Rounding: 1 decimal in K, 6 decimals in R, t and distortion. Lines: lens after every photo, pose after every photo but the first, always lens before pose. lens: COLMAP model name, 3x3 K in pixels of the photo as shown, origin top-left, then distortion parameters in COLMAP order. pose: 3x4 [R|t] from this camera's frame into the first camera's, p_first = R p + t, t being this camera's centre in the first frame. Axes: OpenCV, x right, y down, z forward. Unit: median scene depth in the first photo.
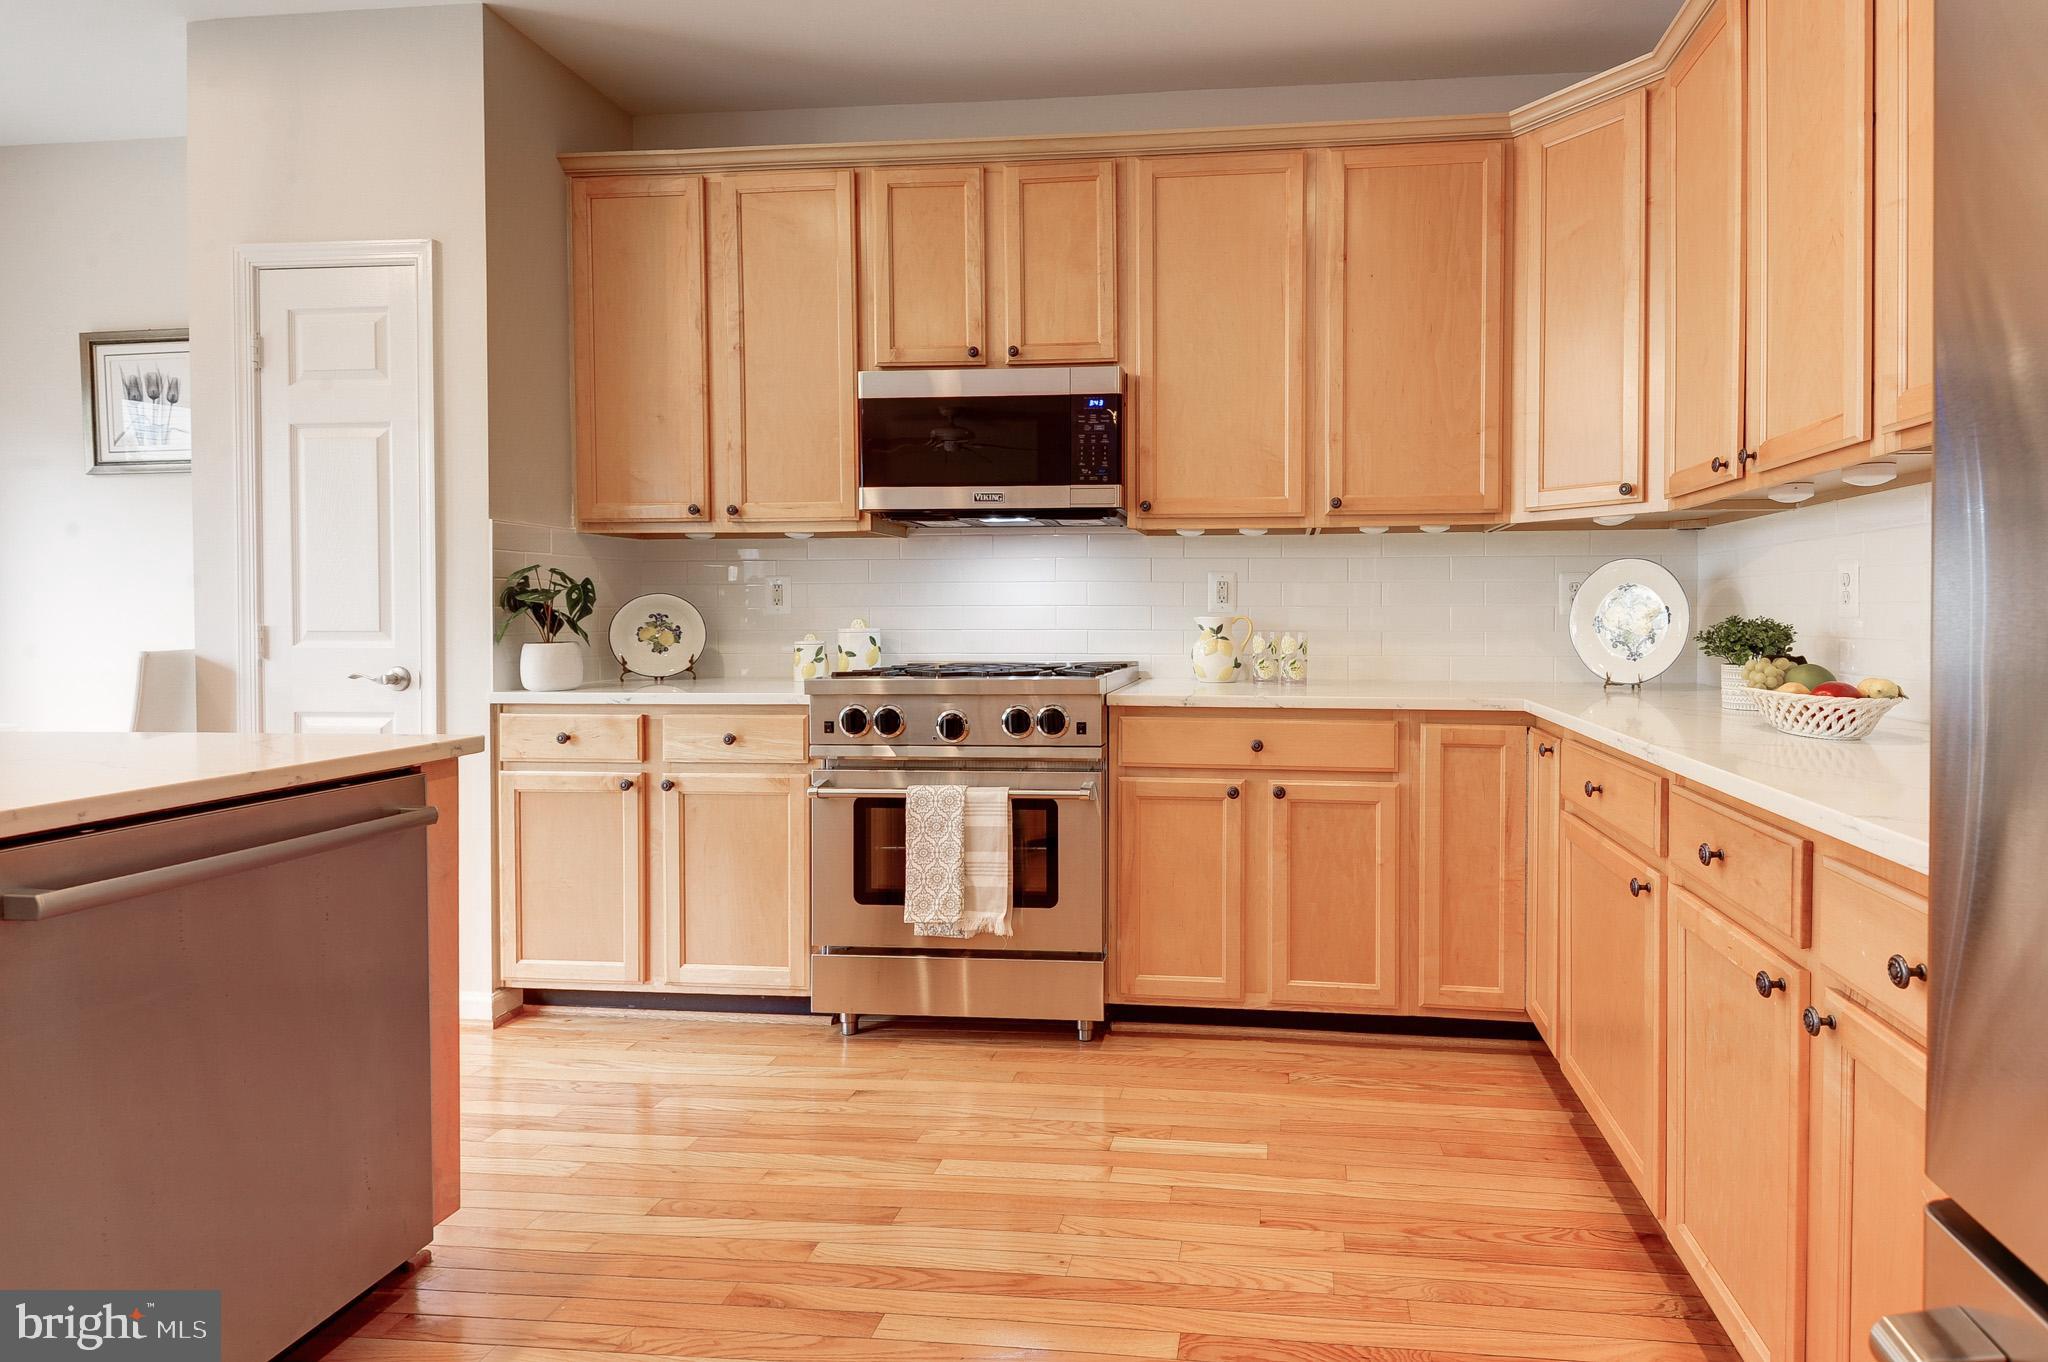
lens RADIAL K [[1027.7, 0, 1186.5], [0, 1027.7, 627.3], [0, 0, 1]] dist [0.018629, -0.000393]
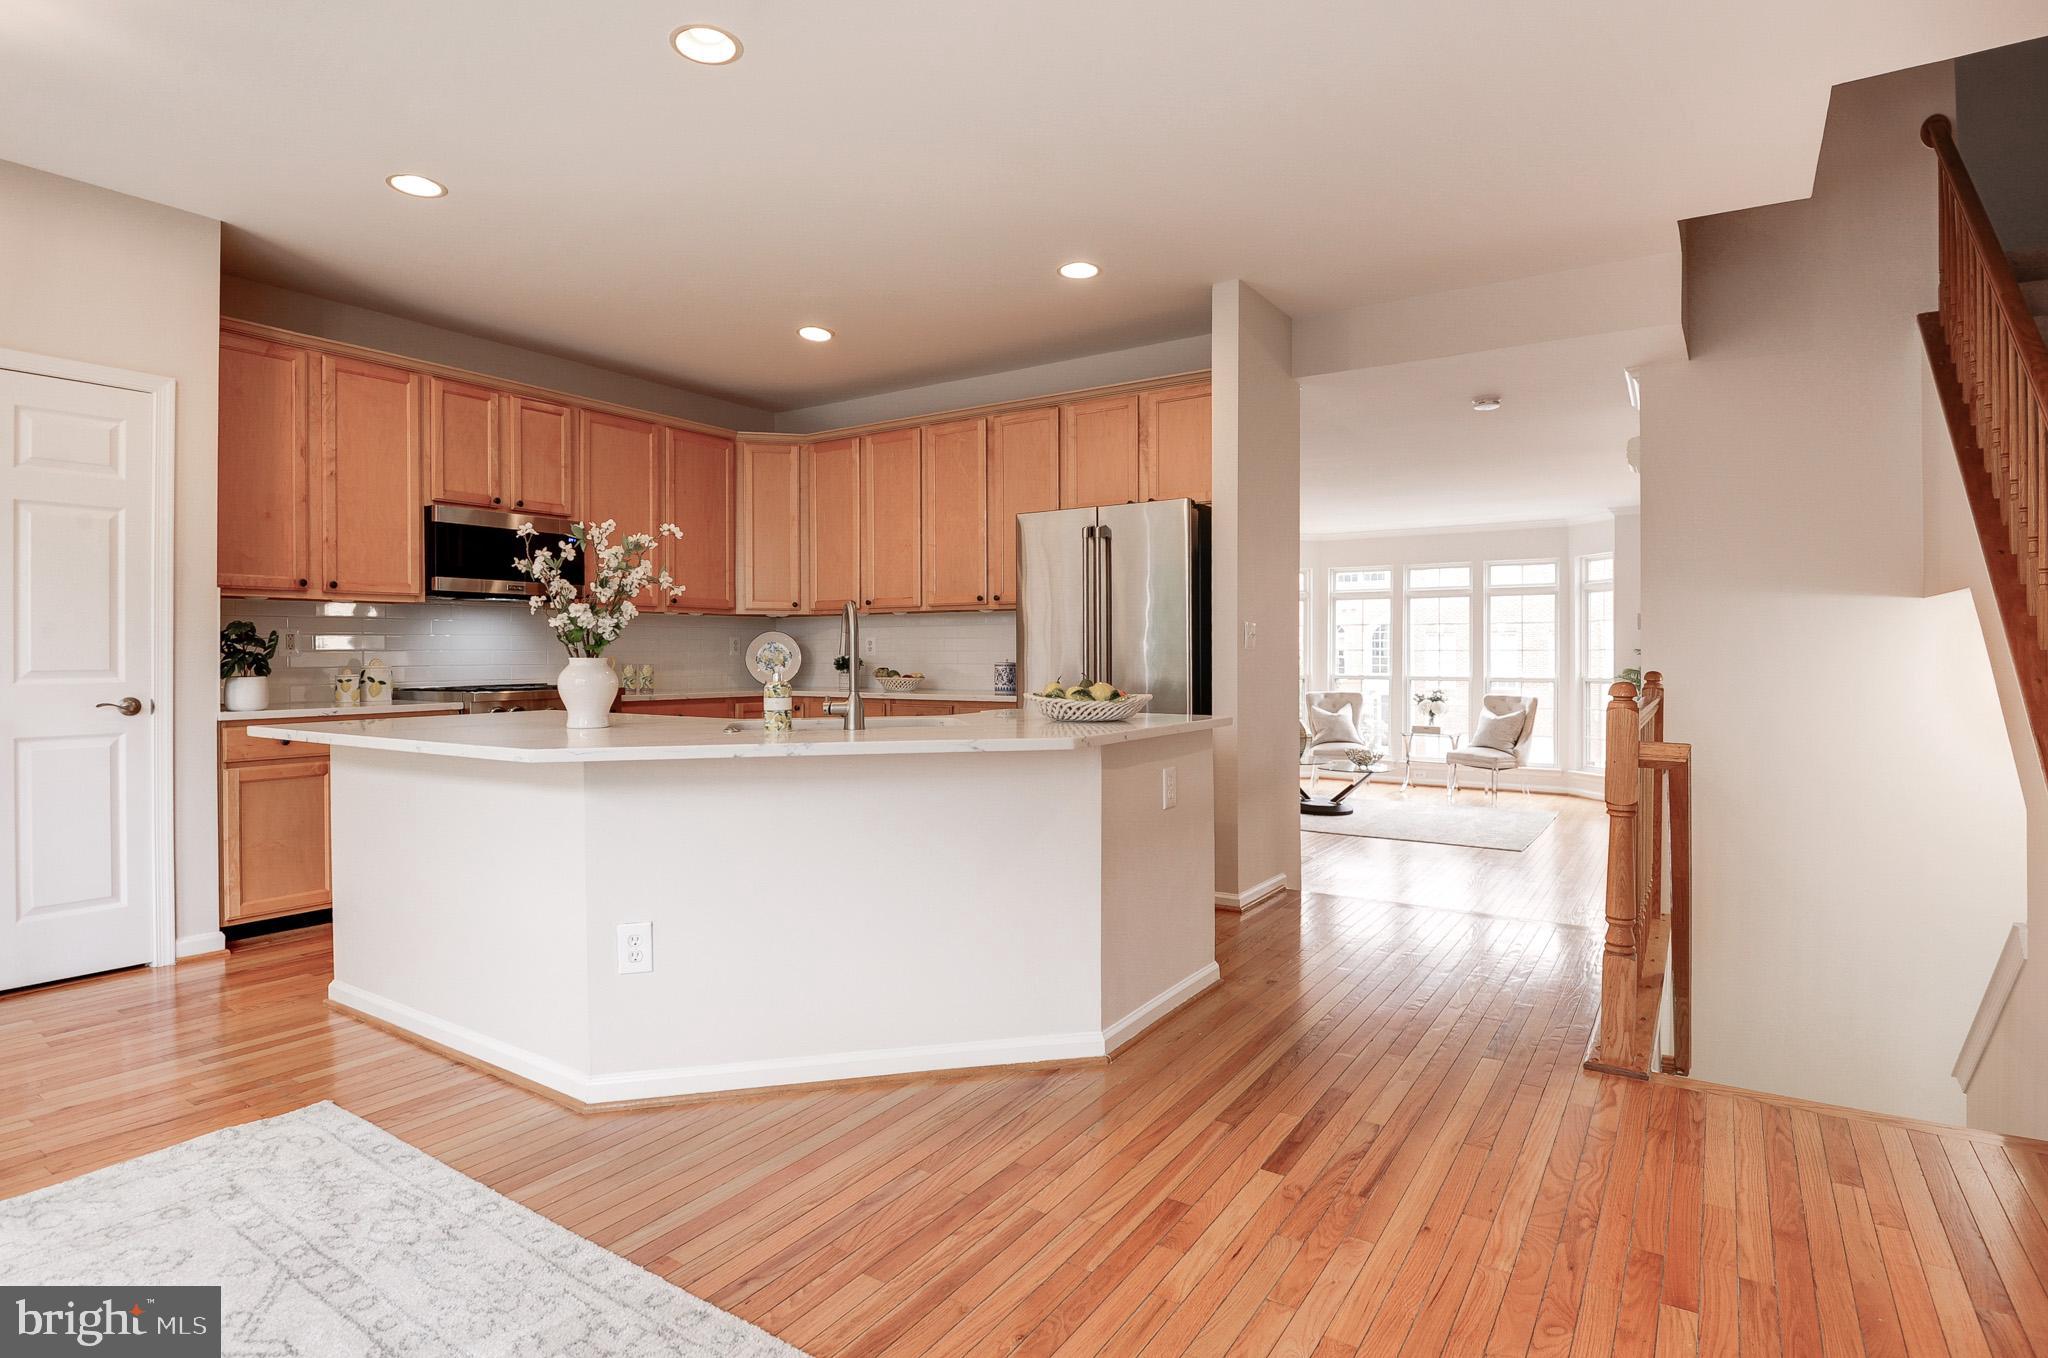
lens RADIAL K [[1026.6, 0, 1001.8], [0, 1026.6, 654.3], [0, 0, 1]] dist [0.001105, -0.016853]
pose [[0.487996, -0.000490, 0.872846, -1.338884], [0.013808, 0.999879, -0.007159, 0.009036], [-0.872737, 0.015546, 0.487944, -0.572144]]
